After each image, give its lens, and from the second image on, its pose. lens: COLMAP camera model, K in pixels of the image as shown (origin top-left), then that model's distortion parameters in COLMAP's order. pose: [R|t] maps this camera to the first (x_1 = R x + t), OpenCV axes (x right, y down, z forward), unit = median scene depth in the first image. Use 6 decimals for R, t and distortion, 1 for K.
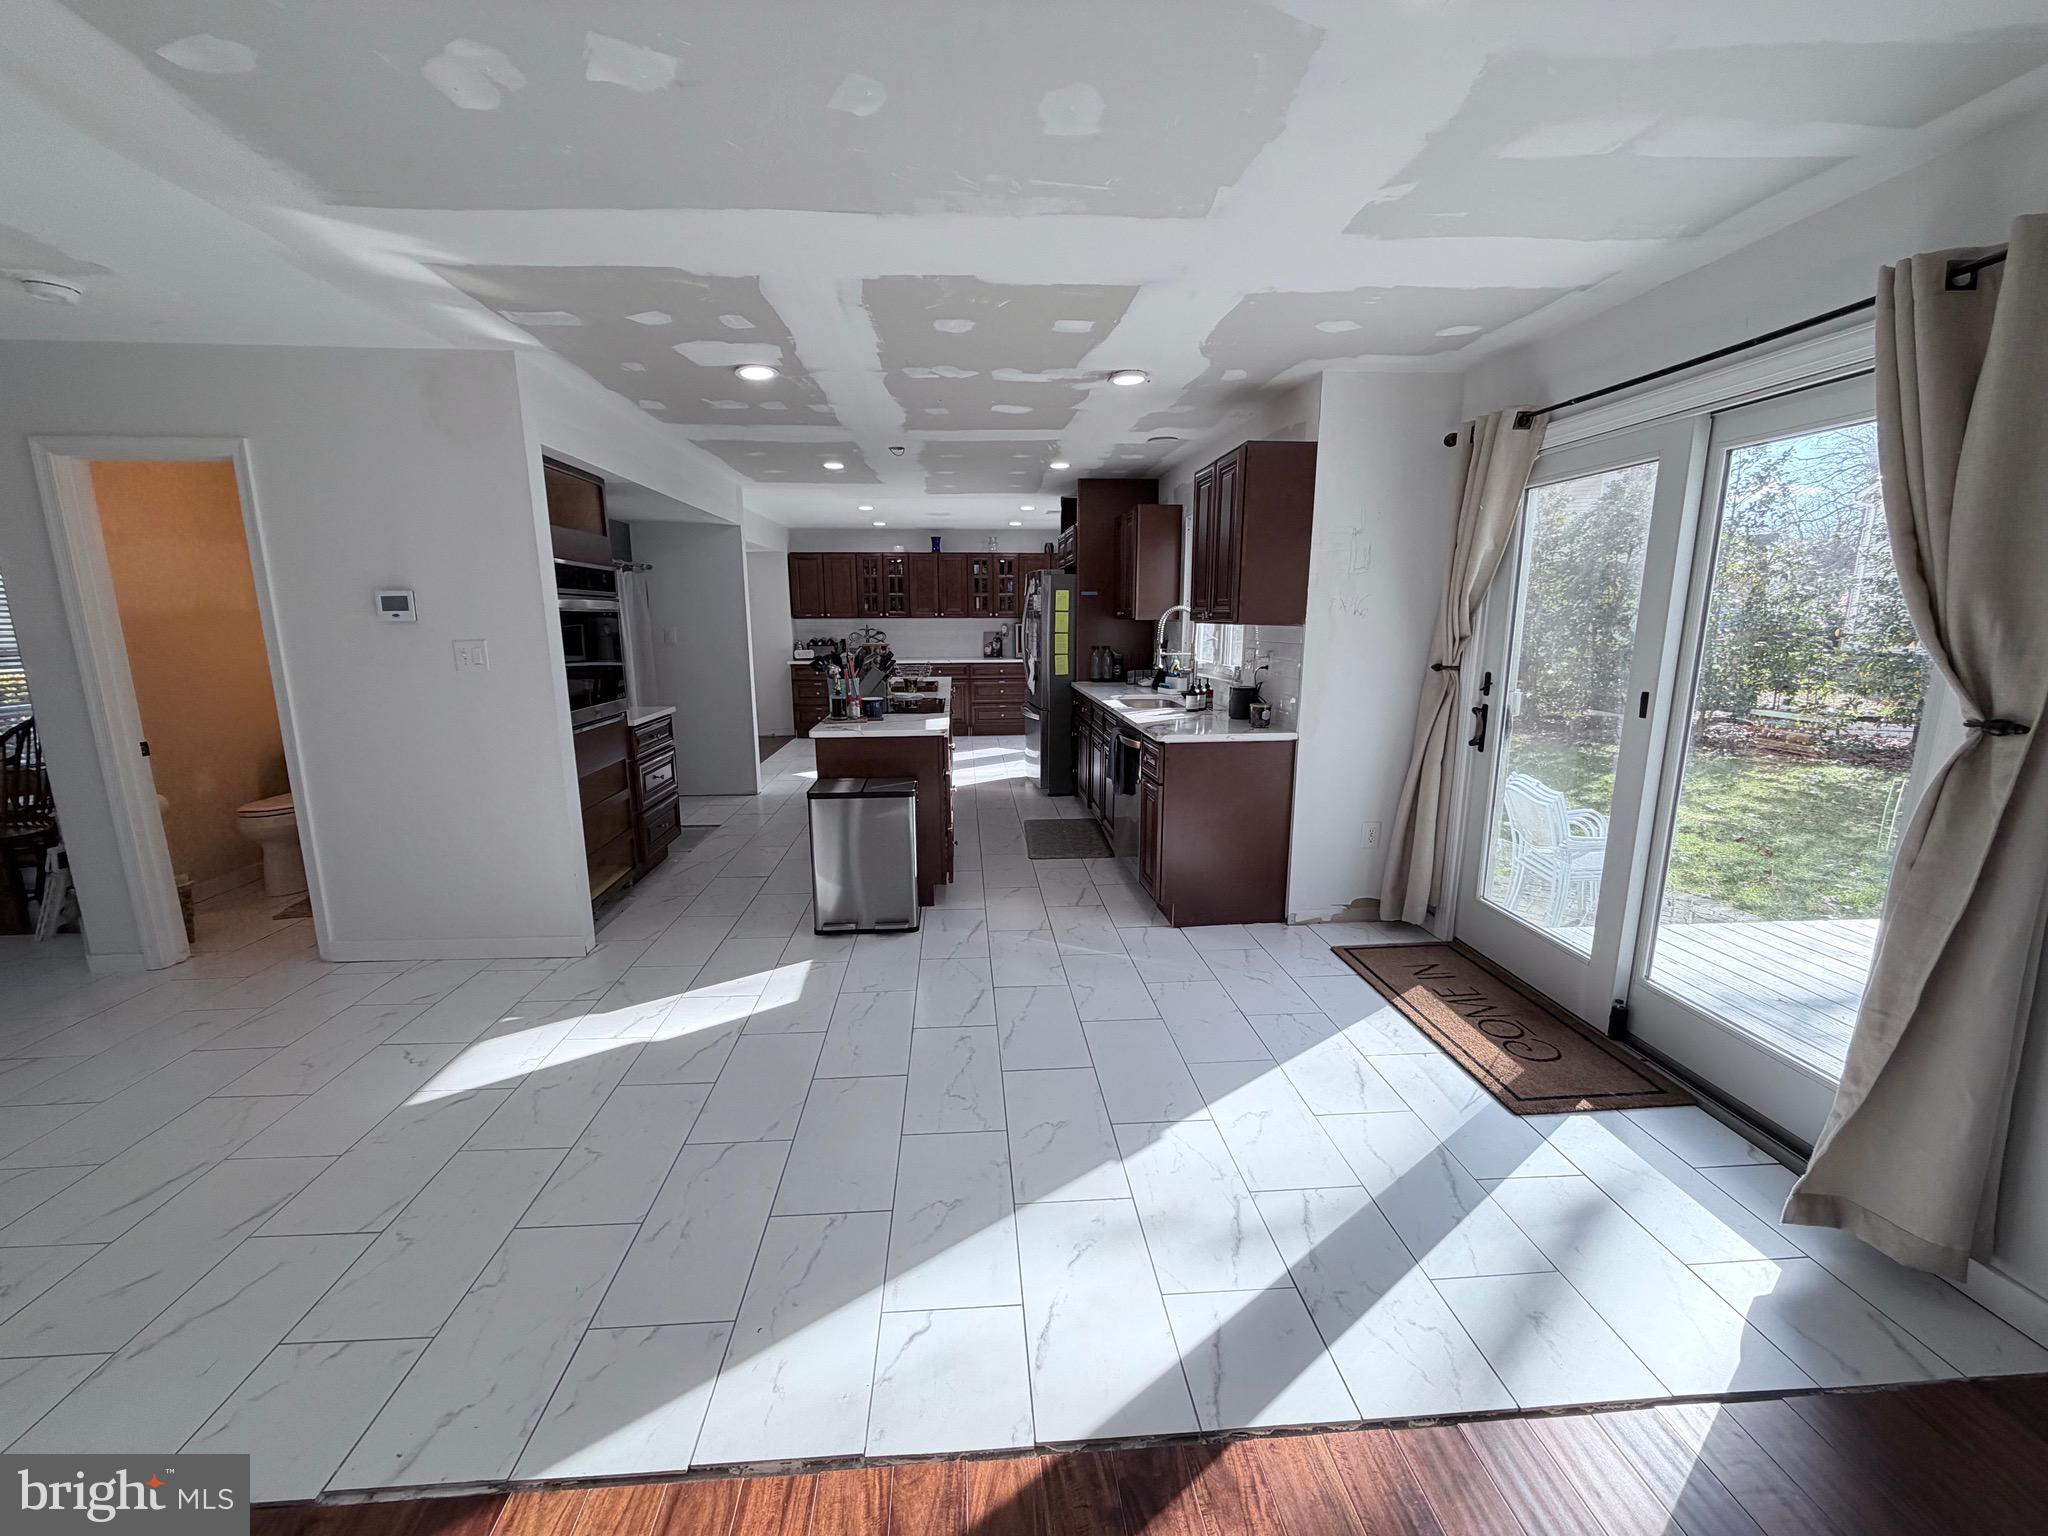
lens RADIAL K [[825.3, 0, 1018.7], [0, 825.3, 768.5], [0, 0, 1]] dist [0.002132, 0.000114]
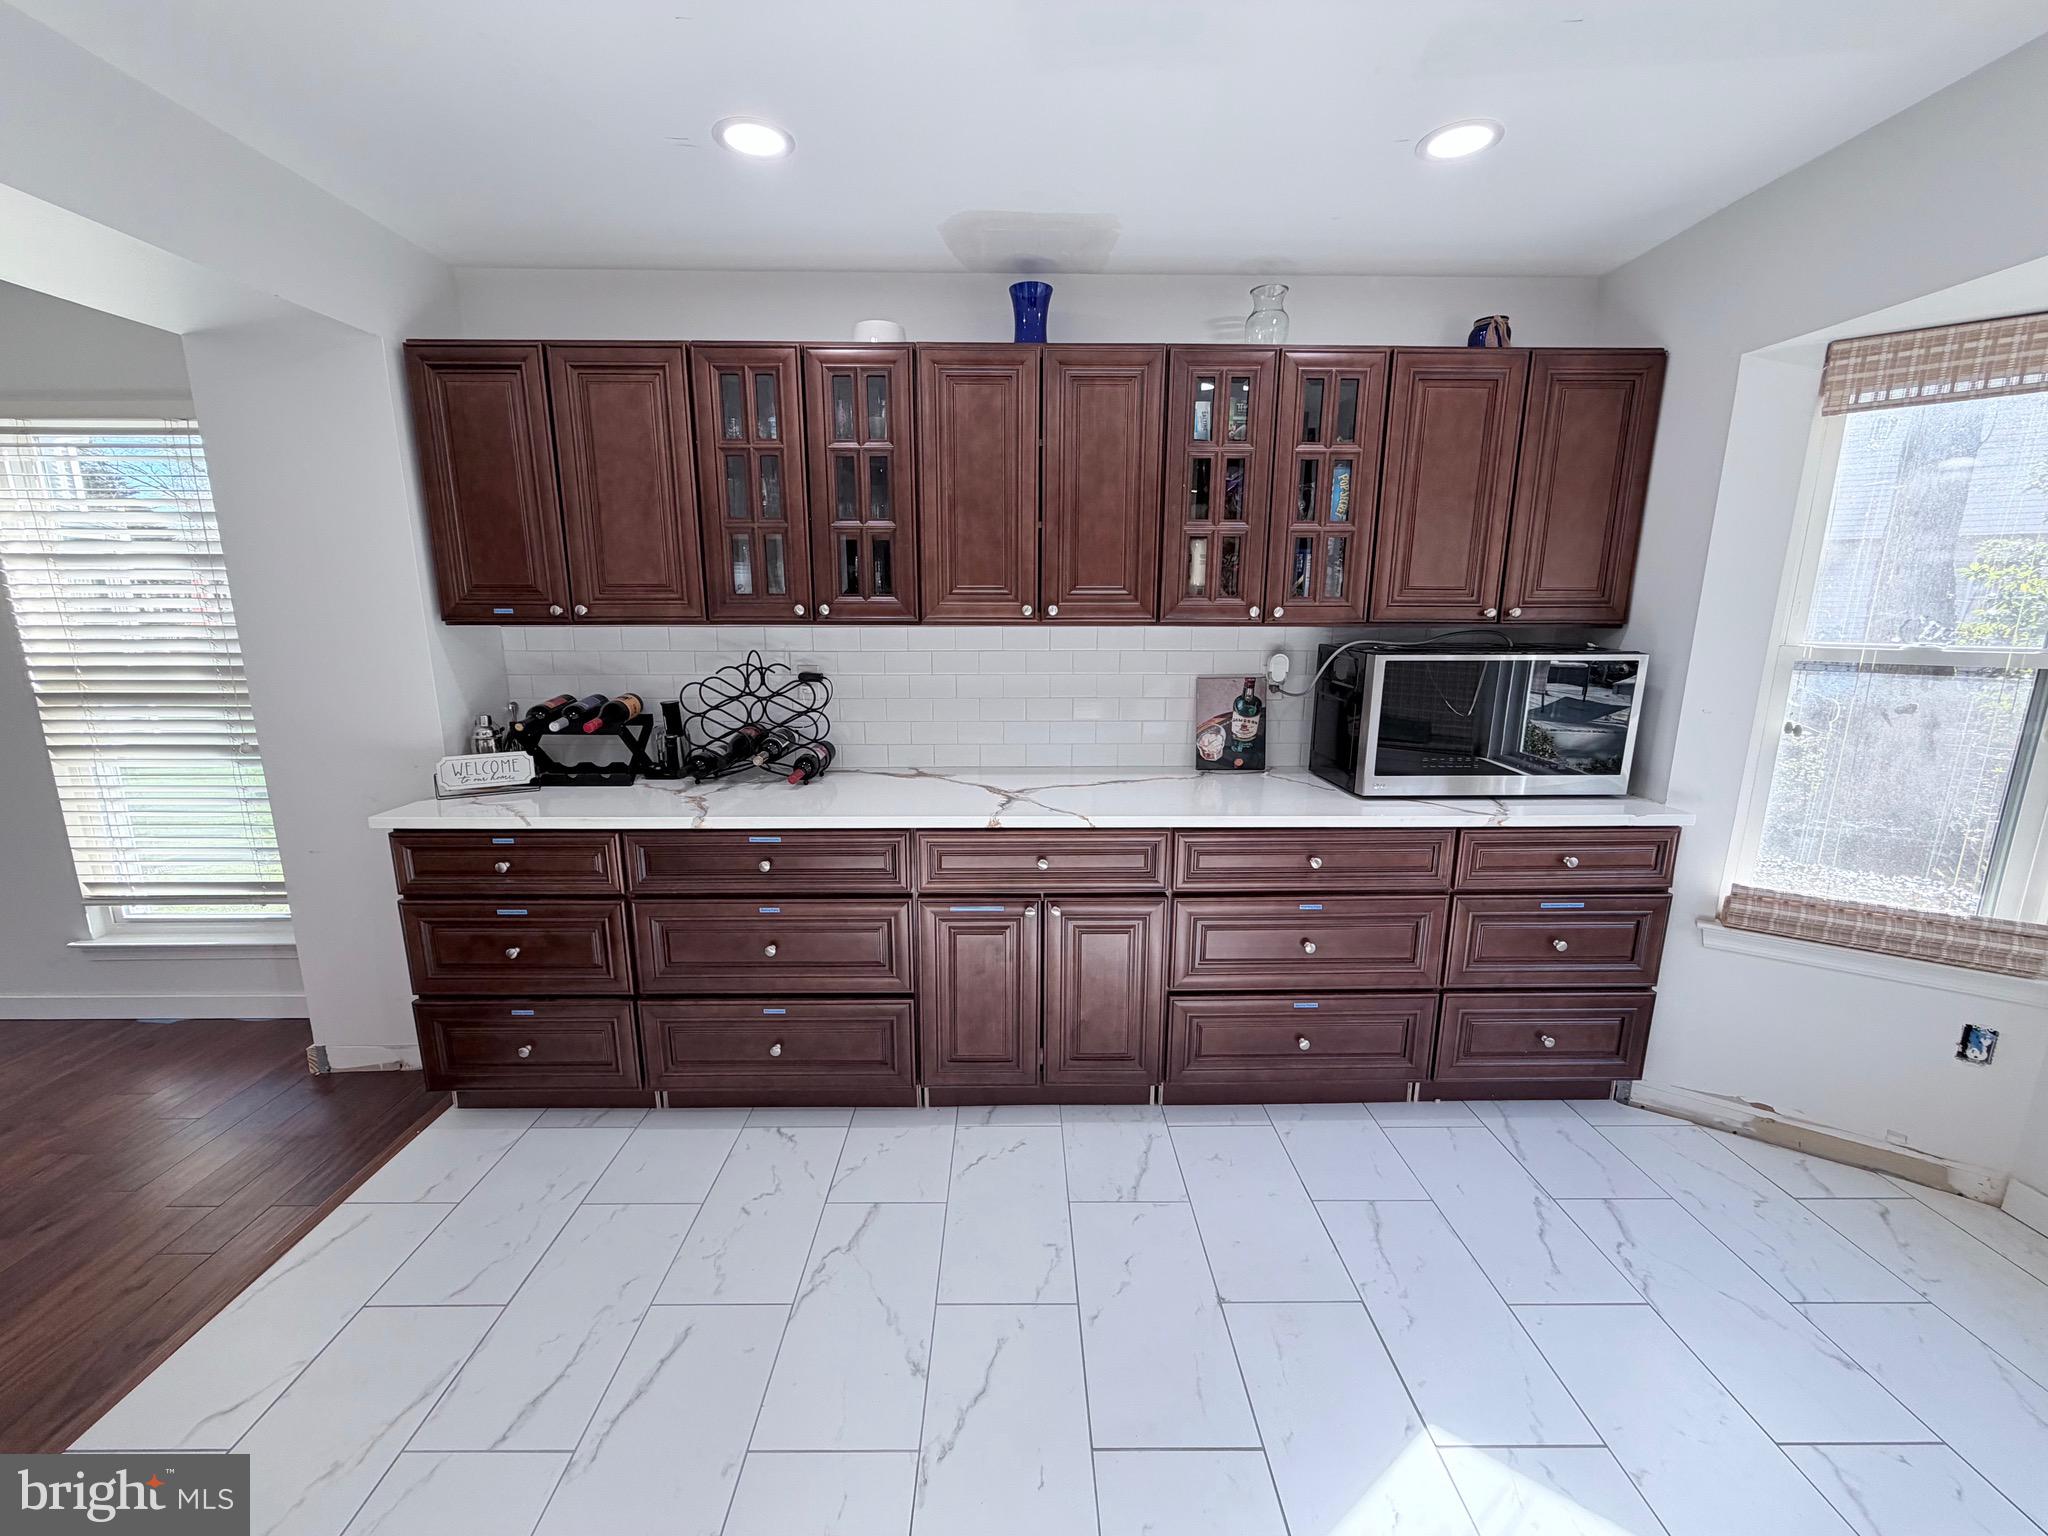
lens RADIAL K [[825.3, 0, 1027.2], [0, 825.3, 773.6], [0, 0, 1]] dist [0.002132, 0.000114]
pose [[0.997544, 0.018975, -0.067428, -0.082370], [-0.018165, 0.999755, 0.012613, -0.141923], [0.067651, -0.011357, 0.997644, 0.759164]]
